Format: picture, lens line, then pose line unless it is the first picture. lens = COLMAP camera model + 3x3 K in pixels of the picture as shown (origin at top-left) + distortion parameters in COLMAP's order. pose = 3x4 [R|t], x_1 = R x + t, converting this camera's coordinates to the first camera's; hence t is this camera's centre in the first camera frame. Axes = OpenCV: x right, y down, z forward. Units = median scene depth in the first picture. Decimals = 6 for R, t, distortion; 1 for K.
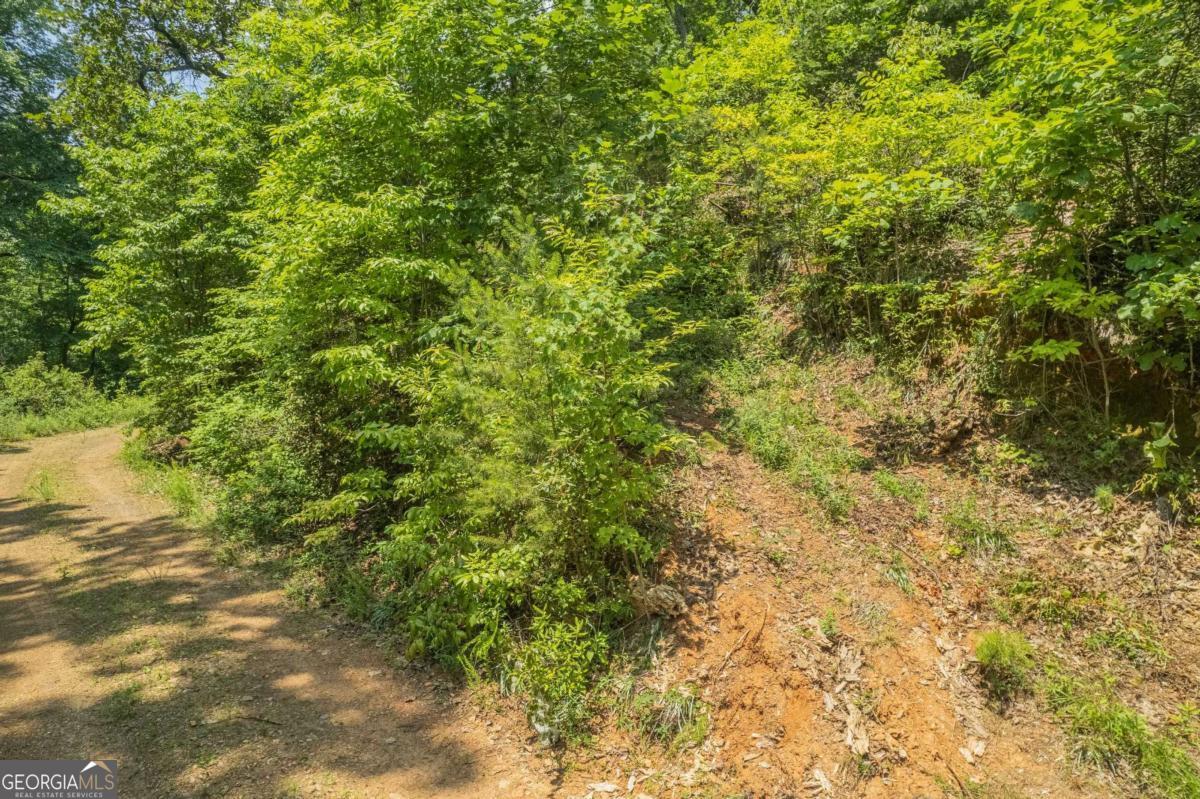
lens RADIAL K [[768.0, 0, 604.3], [0, 768.0, 394.2], [0, 0, 1]] dist [-0.067364, 0.058639]
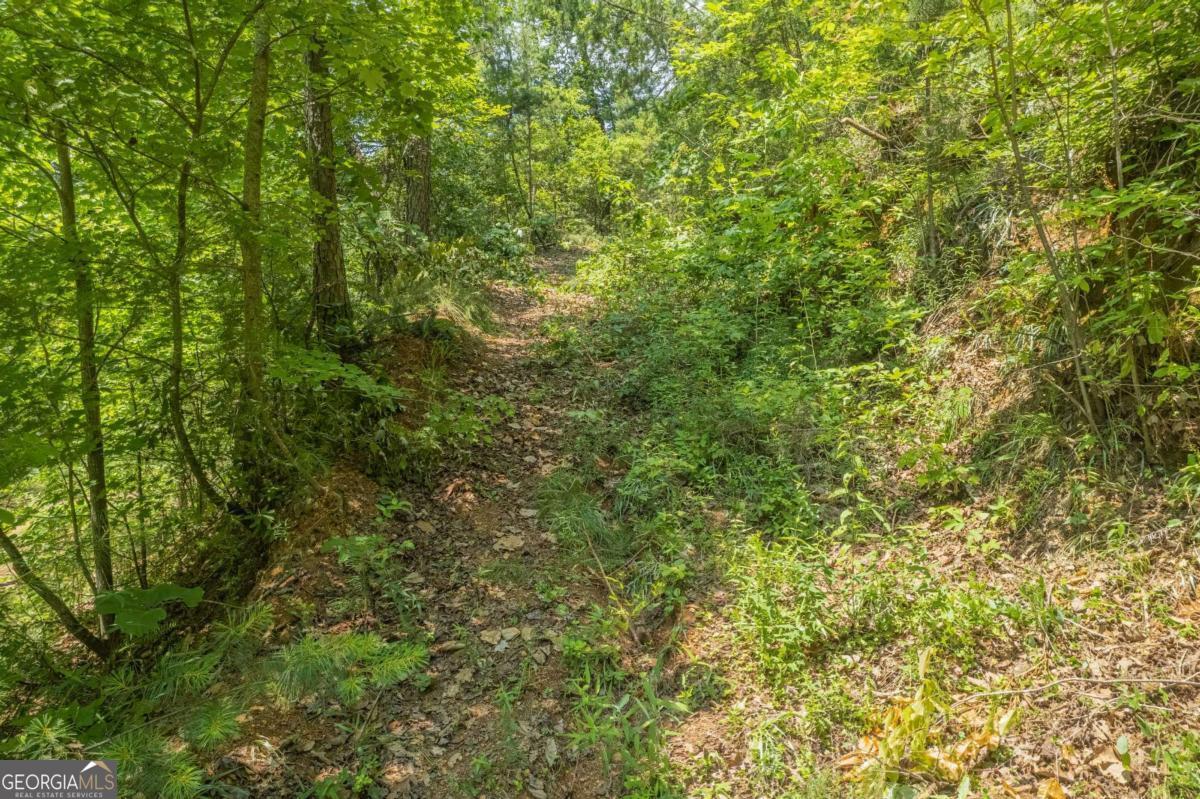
lens RADIAL K [[768.0, 0, 604.3], [0, 768.0, 394.2], [0, 0, 1]] dist [-0.067364, 0.058639]
pose [[0.955091, -0.004967, -0.296270, 0.161162], [0.007327, 0.999950, 0.006856, -0.088308], [0.296221, -0.008718, 0.955080, 0.559291]]
